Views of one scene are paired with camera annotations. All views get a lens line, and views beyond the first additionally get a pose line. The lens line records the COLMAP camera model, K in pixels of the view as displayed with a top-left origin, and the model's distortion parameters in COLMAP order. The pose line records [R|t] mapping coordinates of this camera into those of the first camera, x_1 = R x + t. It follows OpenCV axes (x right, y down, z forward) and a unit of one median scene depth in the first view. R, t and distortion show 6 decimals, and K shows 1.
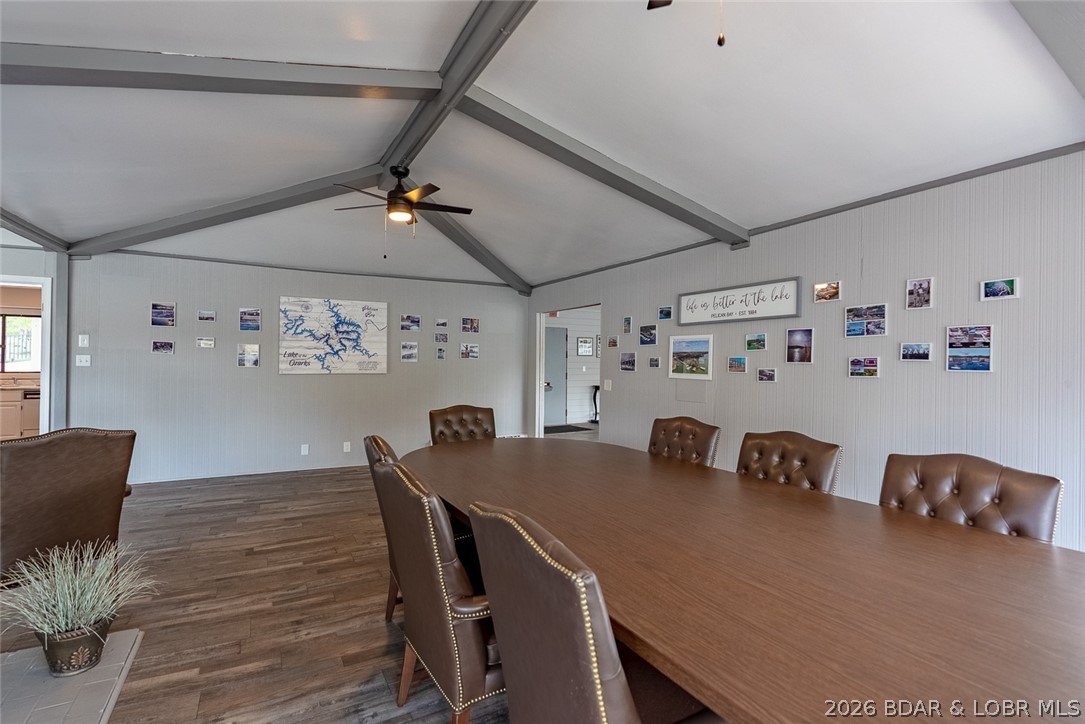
lens RADIAL K [[490.9, 0, 542.5], [0, 490.9, 362.0], [0, 0, 1]] dist [-0.014333, 0.000536]
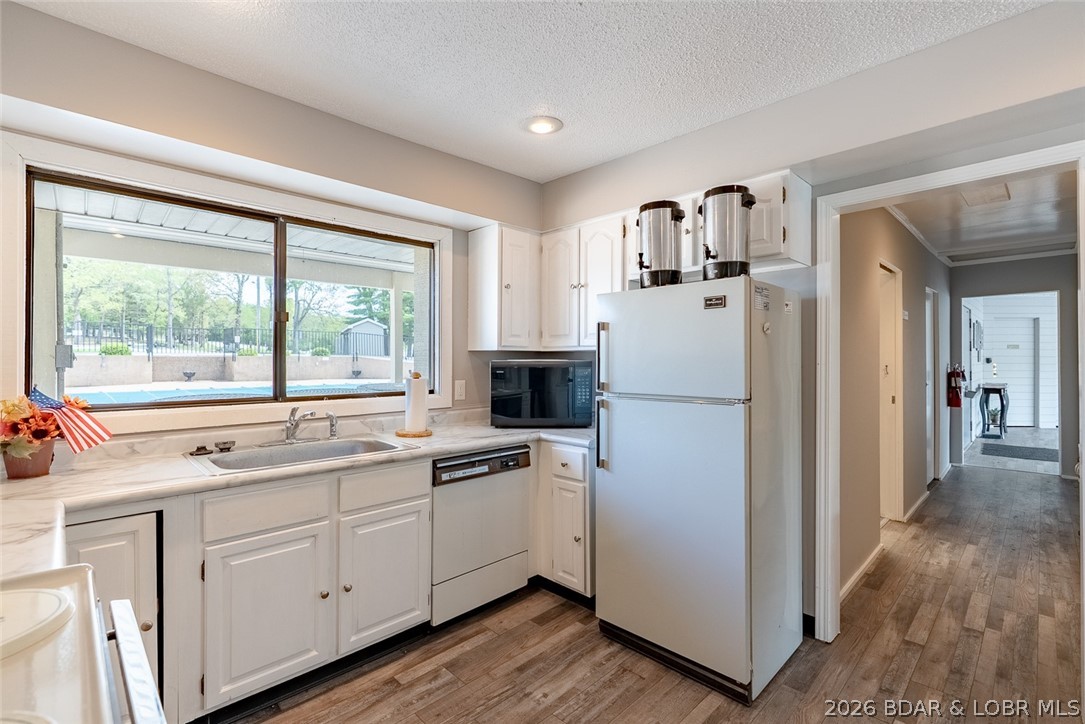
lens RADIAL K [[490.9, 0, 542.5], [0, 490.9, 362.0], [0, 0, 1]] dist [-0.014333, 0.000536]
pose [[0.967088, -0.010058, 0.254243, -1.041290], [0.008193, 0.999931, 0.008392, -0.004114], [-0.254310, -0.006033, 0.967104, 0.651873]]
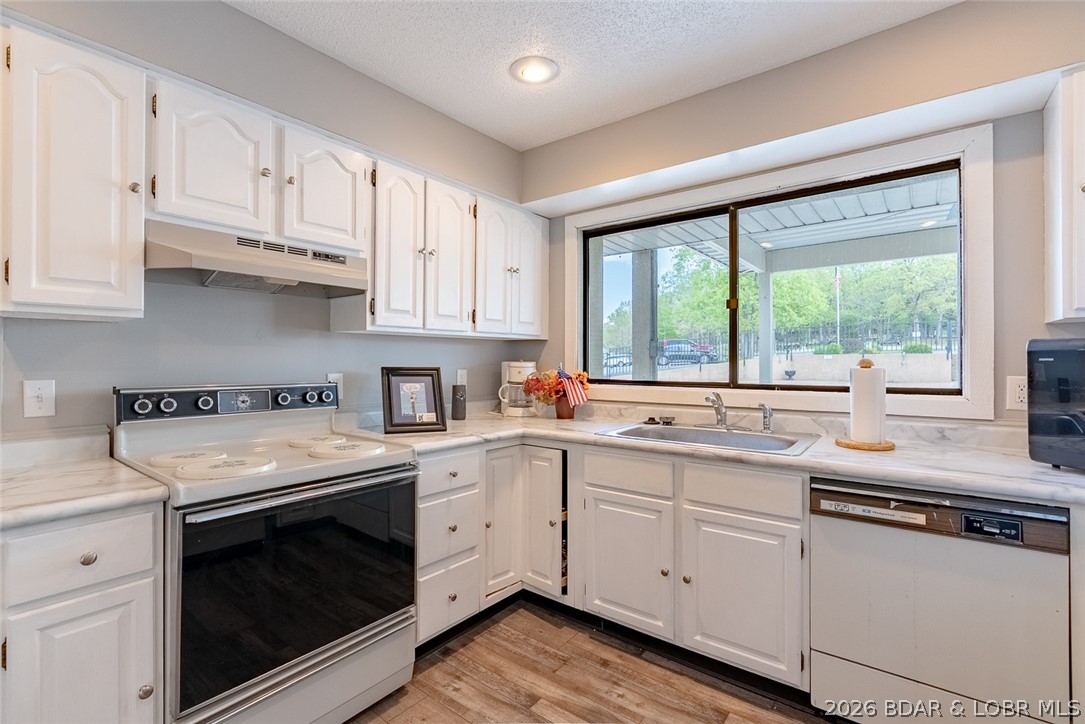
lens RADIAL K [[490.9, 0, 542.5], [0, 490.9, 362.0], [0, 0, 1]] dist [-0.014333, 0.000536]
pose [[0.369944, -0.009765, -0.929003, -0.869963], [0.008973, 0.999936, -0.006937, 0.007078], [0.929011, -0.005770, 0.370008, 0.767844]]
